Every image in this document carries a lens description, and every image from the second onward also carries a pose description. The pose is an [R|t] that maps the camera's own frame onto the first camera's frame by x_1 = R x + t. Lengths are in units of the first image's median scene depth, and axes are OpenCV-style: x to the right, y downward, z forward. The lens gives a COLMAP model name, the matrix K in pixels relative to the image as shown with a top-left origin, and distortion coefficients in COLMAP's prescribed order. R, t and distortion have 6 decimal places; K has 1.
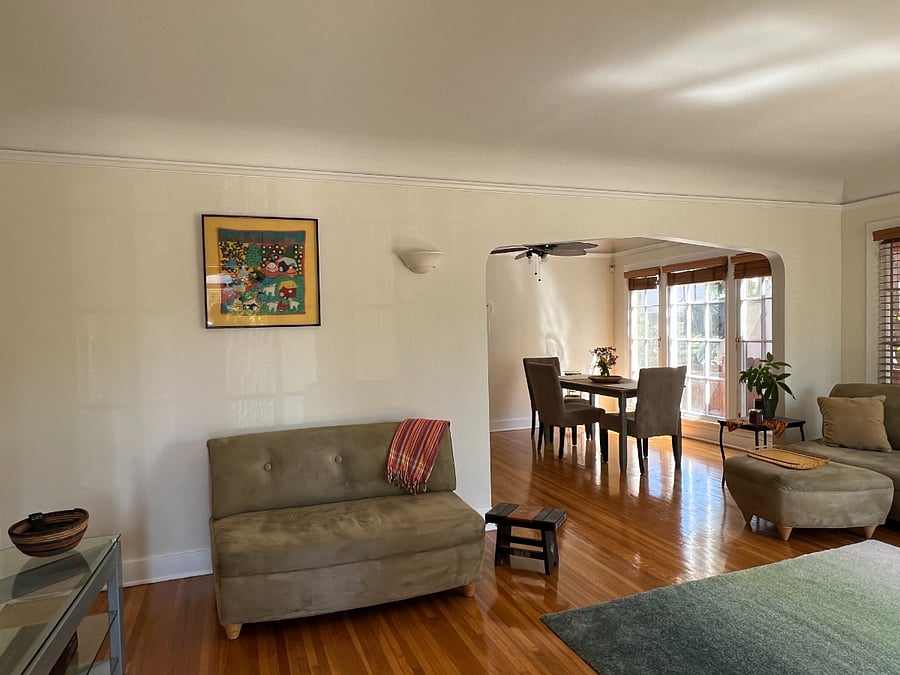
lens RADIAL K [[581.2, 0, 449.5], [0, 581.2, 340.4], [0, 0, 1]] dist [0.000642, -0.005888]
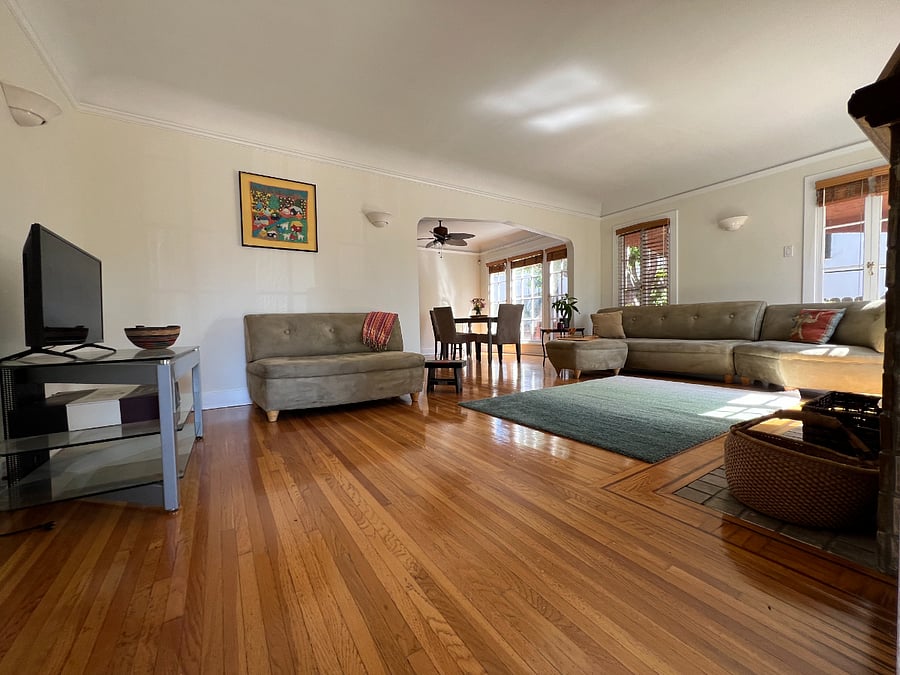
lens RADIAL K [[362.4, 0, 450.6], [0, 362.4, 336.7], [0, 0, 1]] dist [-0.000586, 0.000508]
pose [[0.975990, -0.005055, 0.217756, -0.081461], [0.004624, 0.999986, 0.002485, 0.207265], [-0.217765, -0.001418, 0.976000, -0.060884]]
